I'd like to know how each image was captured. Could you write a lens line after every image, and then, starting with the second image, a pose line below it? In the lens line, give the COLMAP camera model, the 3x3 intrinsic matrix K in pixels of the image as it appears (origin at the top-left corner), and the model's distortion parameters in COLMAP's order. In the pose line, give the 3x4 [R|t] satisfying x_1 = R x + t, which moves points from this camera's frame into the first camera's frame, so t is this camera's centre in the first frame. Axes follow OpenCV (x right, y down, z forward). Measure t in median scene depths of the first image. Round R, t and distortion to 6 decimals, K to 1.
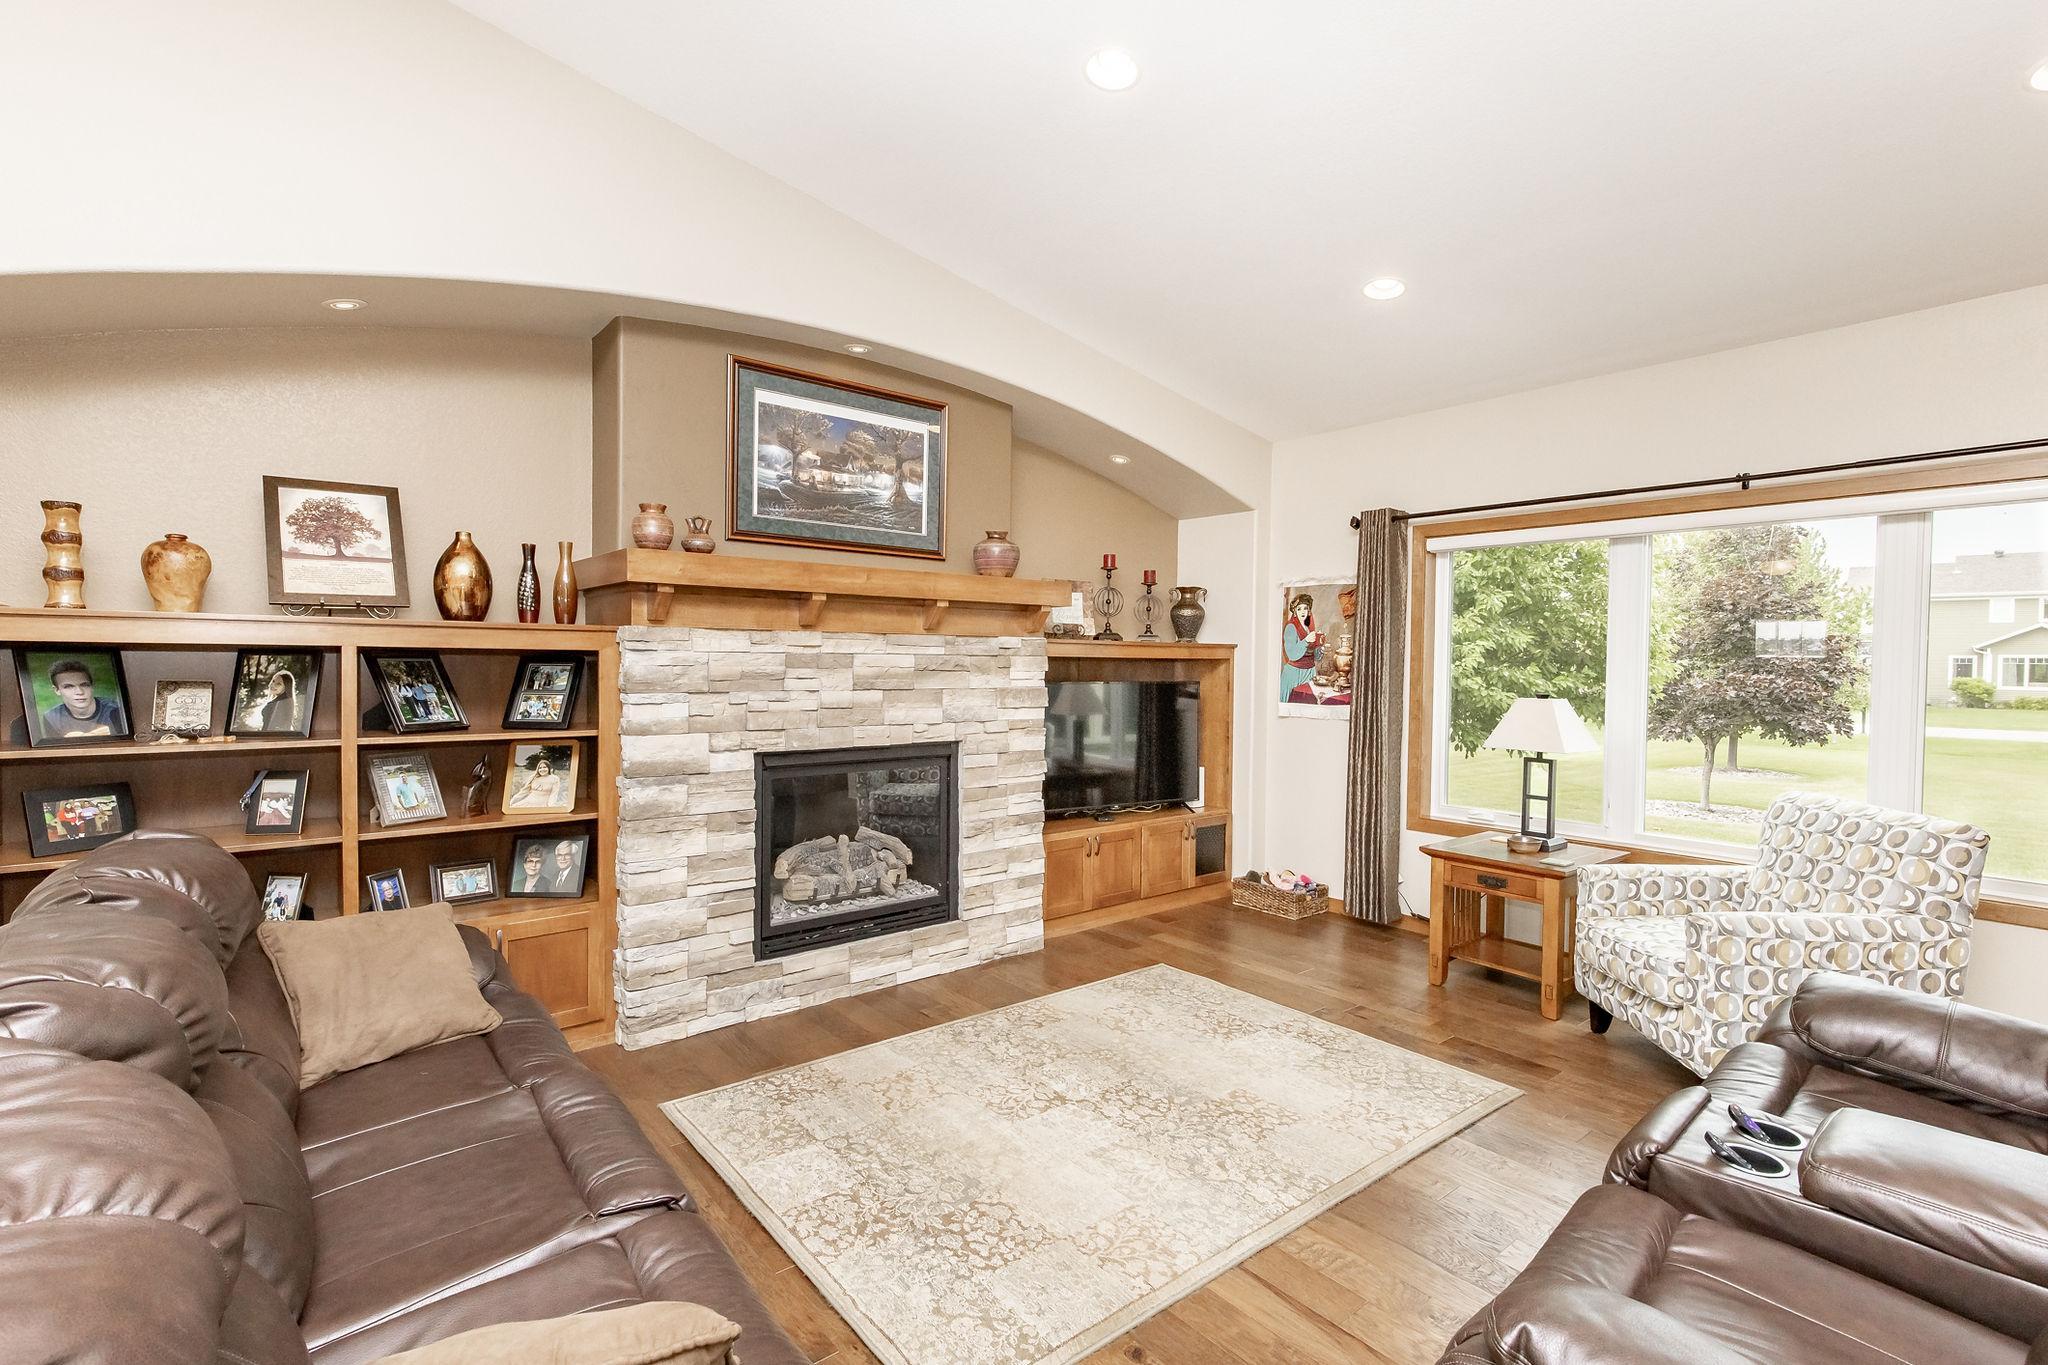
lens RADIAL K [[937.0, 0, 1020.2], [0, 937.0, 680.3], [0, 0, 1]] dist [0.000925, 0.000437]
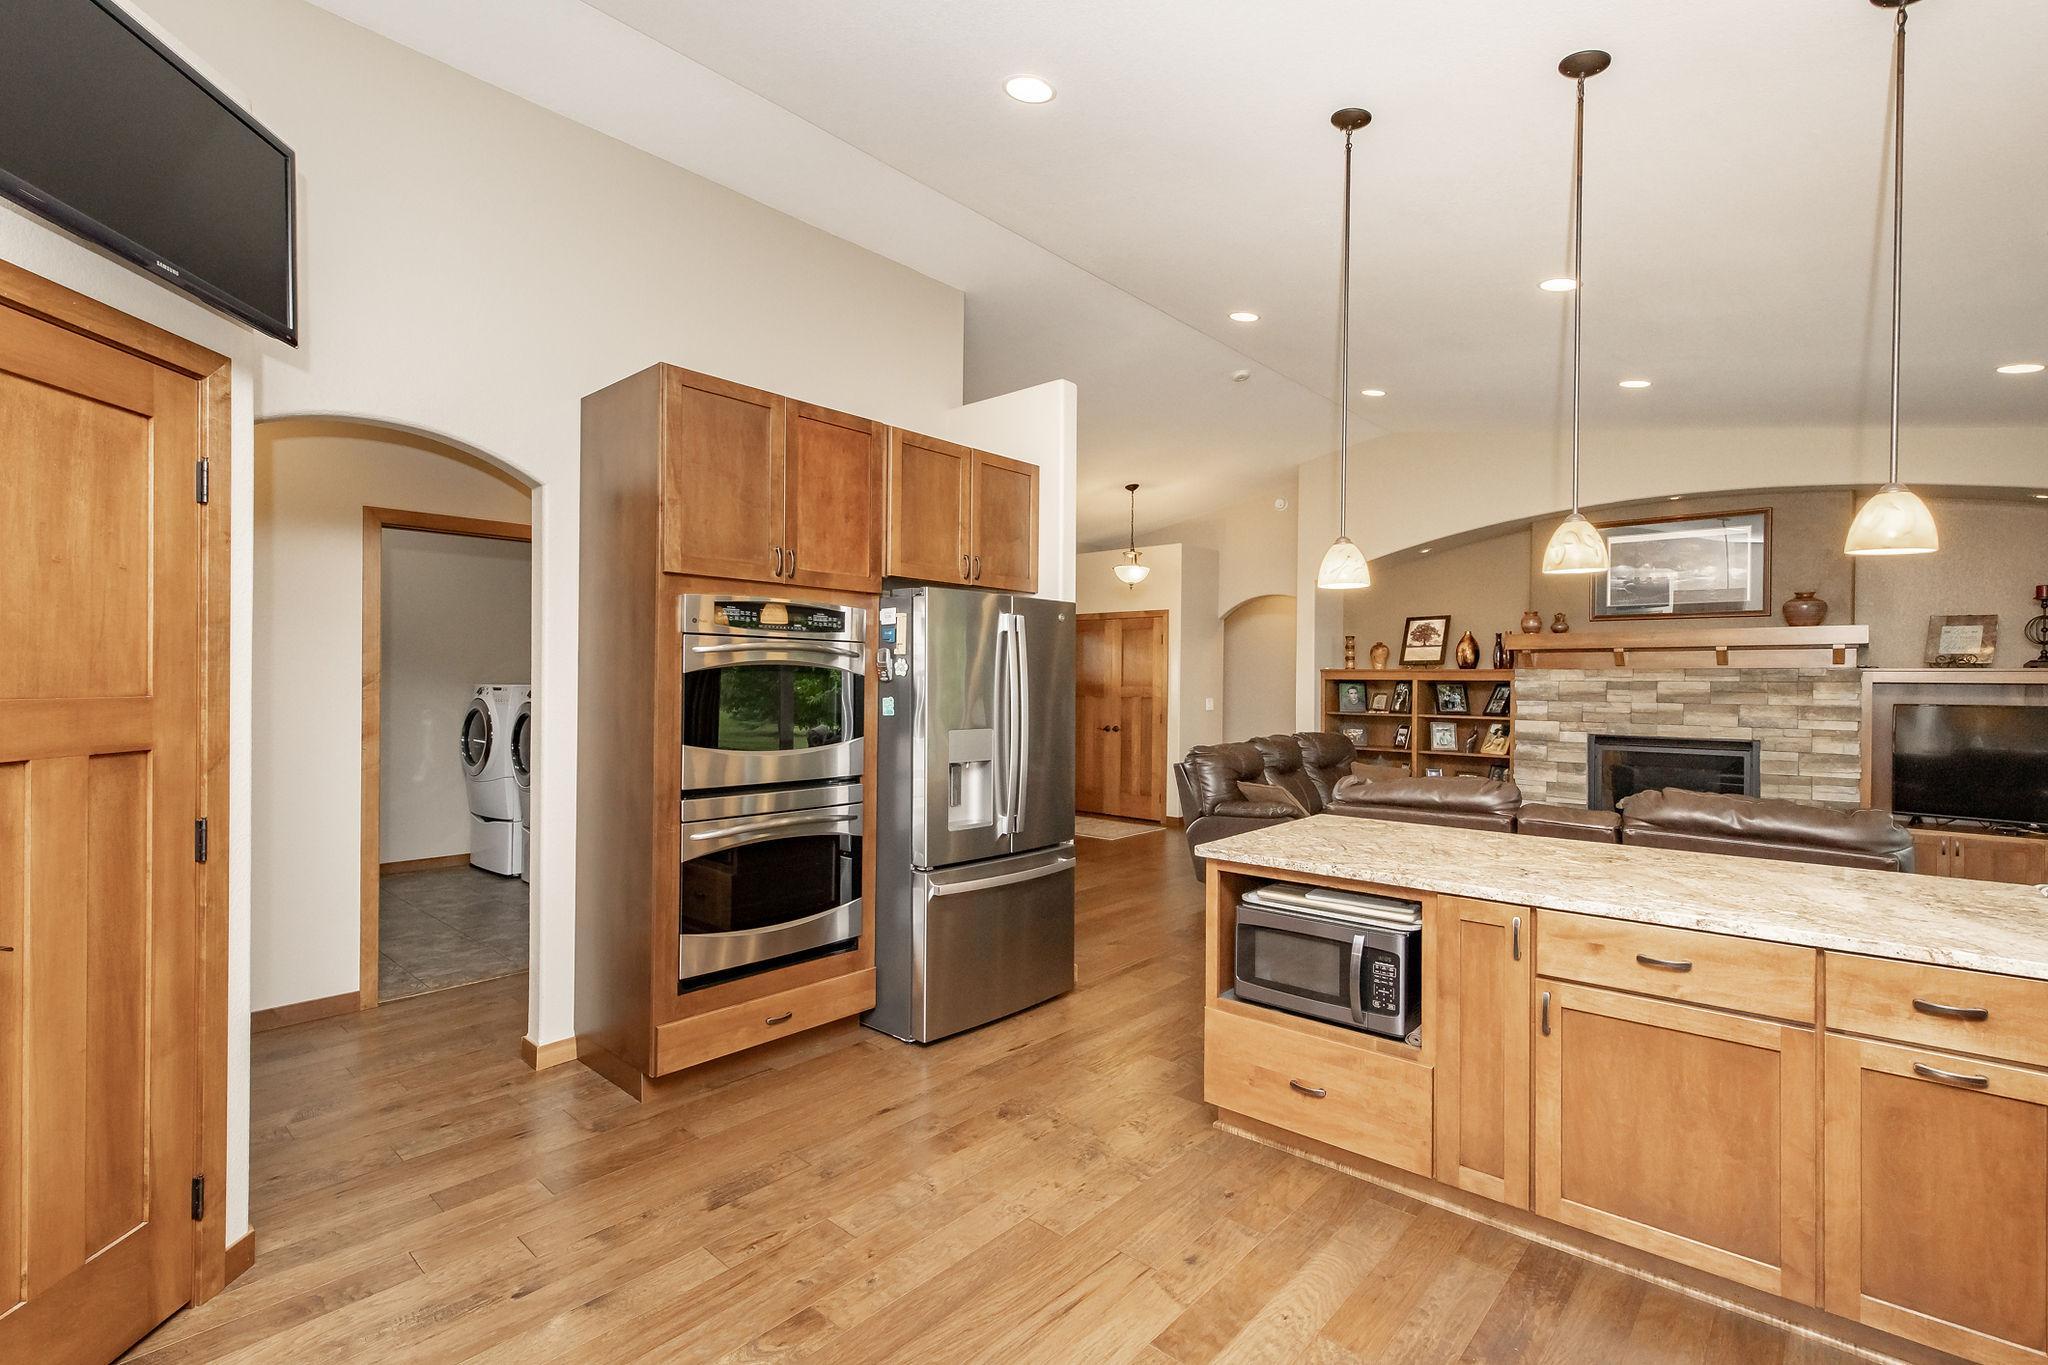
lens RADIAL K [[937.0, 0, 1024.7], [0, 937.0, 689.0], [0, 0, 1]] dist [0.000925, 0.000437]
pose [[0.153516, -0.000362, -0.988146, 1.491731], [-0.029272, 0.999559, -0.004914, 0.030834], [0.987712, 0.029680, 0.153438, -0.442083]]
